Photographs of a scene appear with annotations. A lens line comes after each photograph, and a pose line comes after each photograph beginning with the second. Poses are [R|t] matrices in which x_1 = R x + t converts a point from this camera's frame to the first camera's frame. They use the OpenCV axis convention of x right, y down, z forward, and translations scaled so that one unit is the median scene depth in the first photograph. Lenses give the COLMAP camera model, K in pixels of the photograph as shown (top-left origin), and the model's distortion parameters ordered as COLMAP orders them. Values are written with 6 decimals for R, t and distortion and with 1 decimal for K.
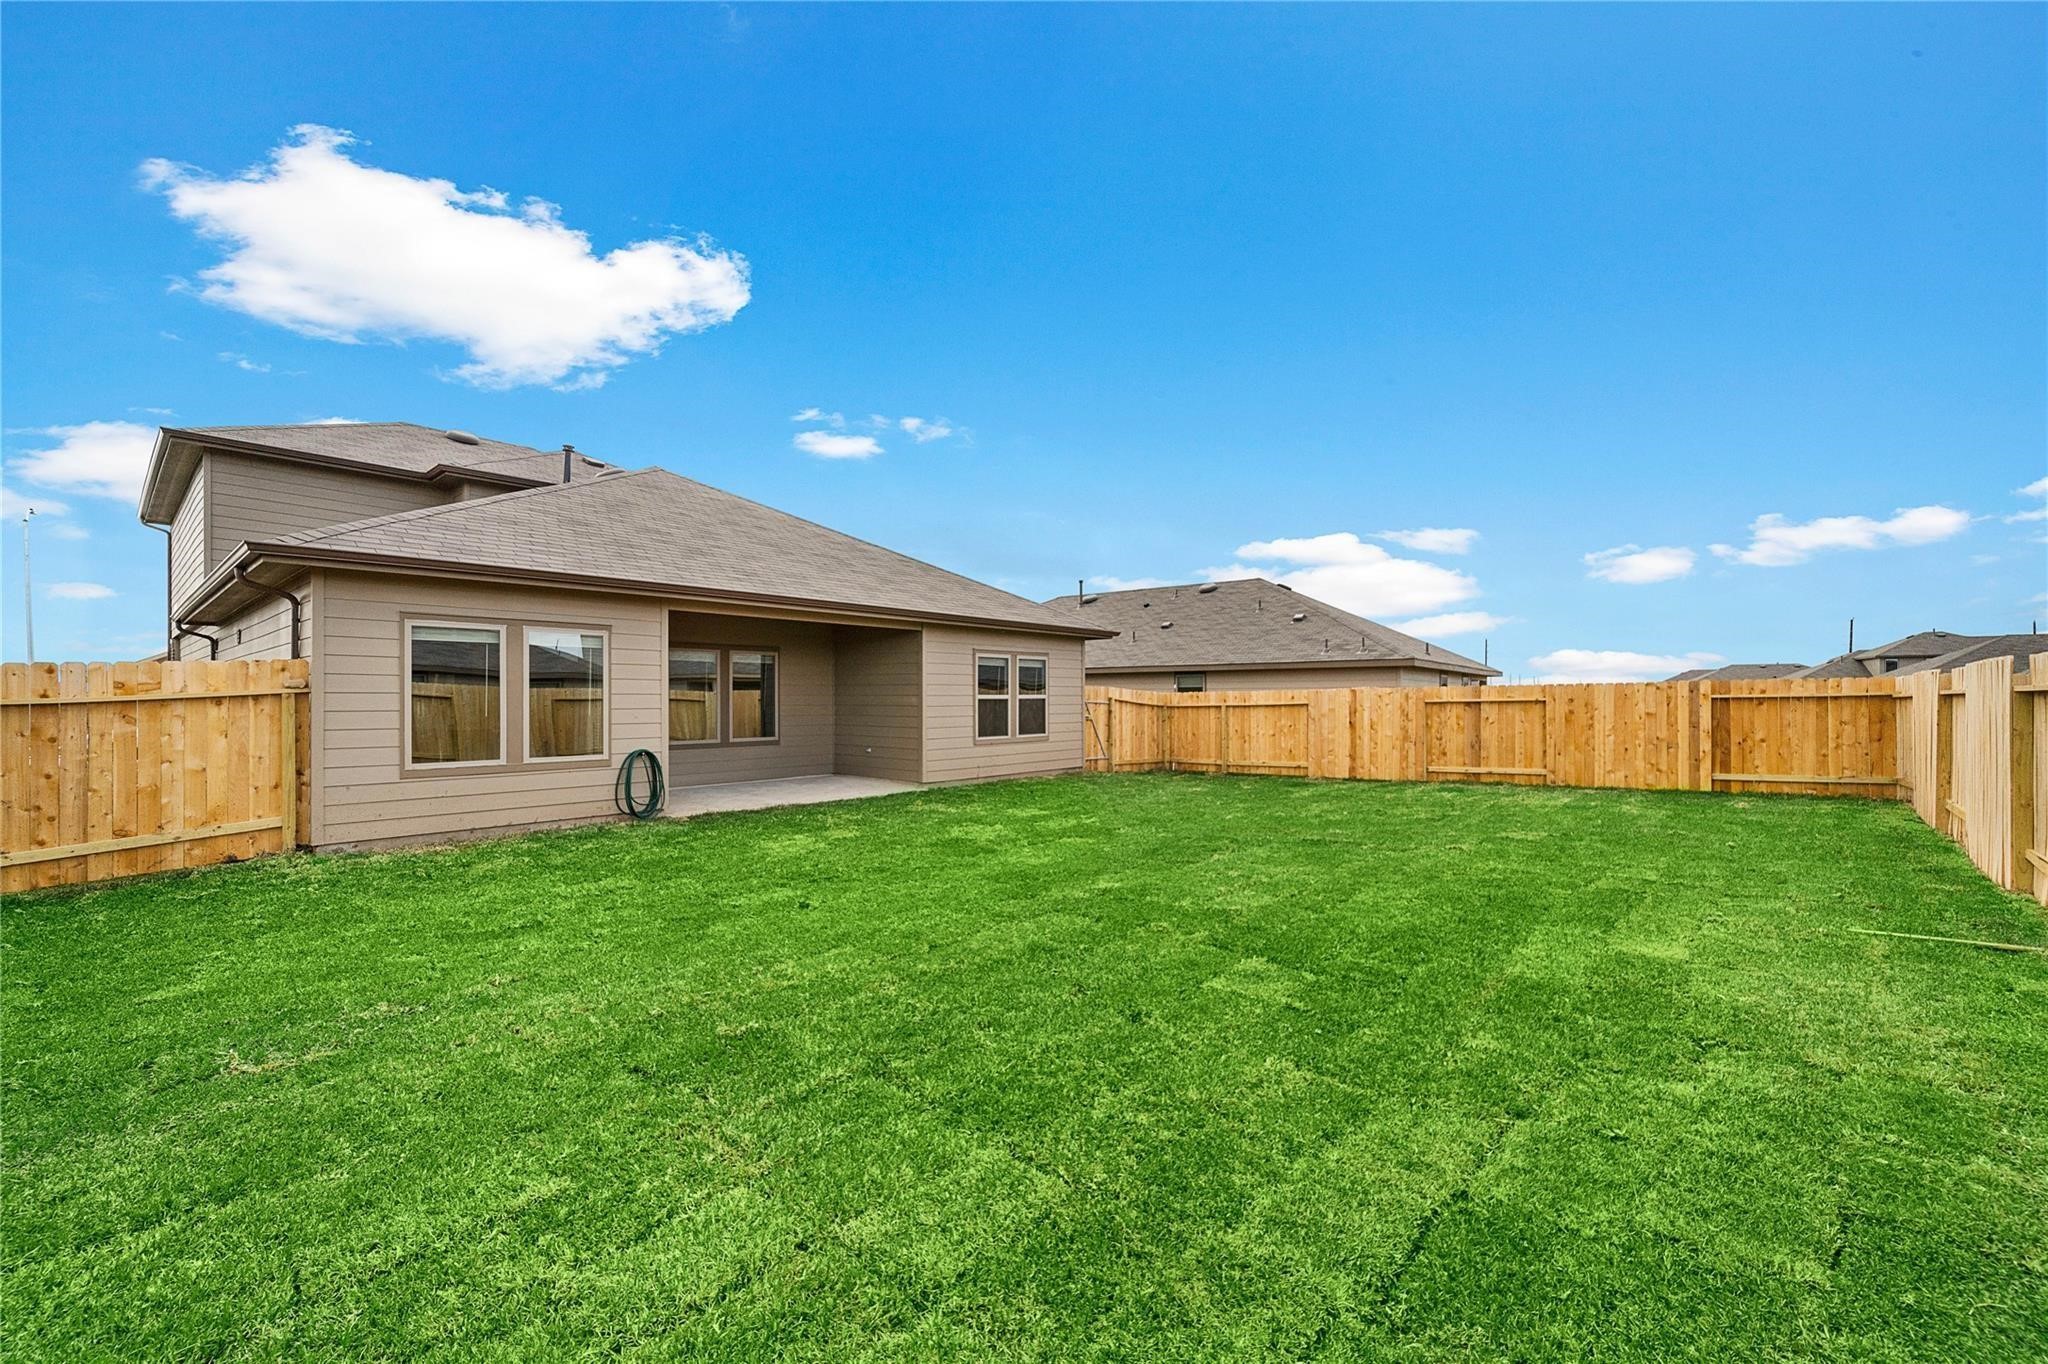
lens RADIAL K [[820.8, 0, 1018.3], [0, 820.8, 706.7], [0, 0, 1]] dist [-0.000867, -0.000210]
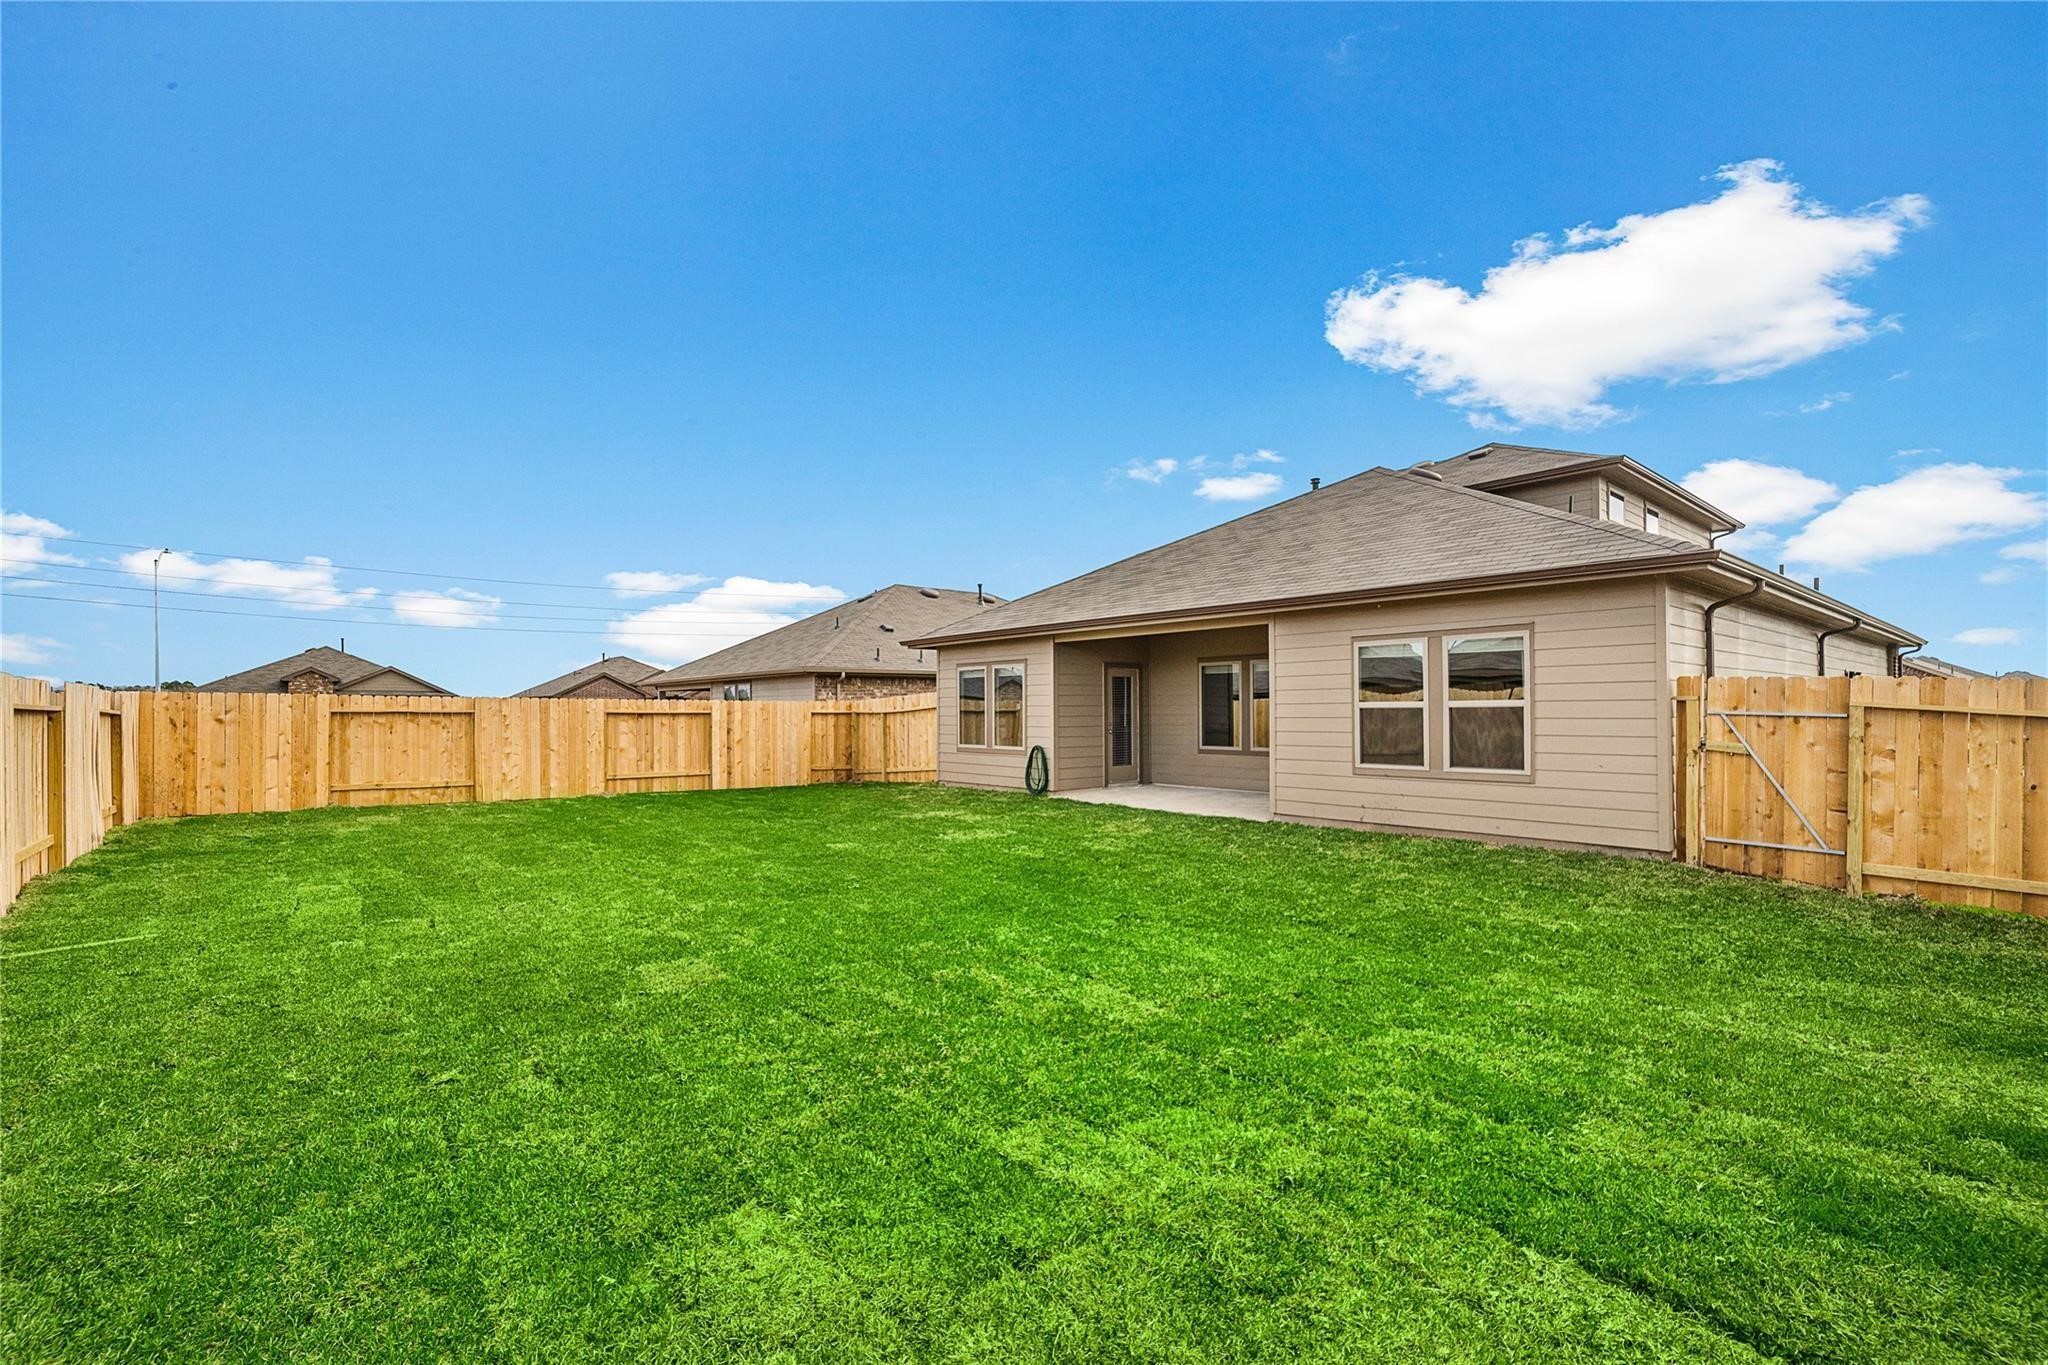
lens RADIAL K [[920.7, 0, 1022.4], [0, 920.7, 698.7], [0, 0, 1]] dist [0.001573, -0.000199]
pose [[-0.153141, -0.011438, -0.988138, 0.750048], [-0.006525, 0.999923, -0.010563, -0.006637], [0.988183, 0.004830, -0.153204, 0.833562]]
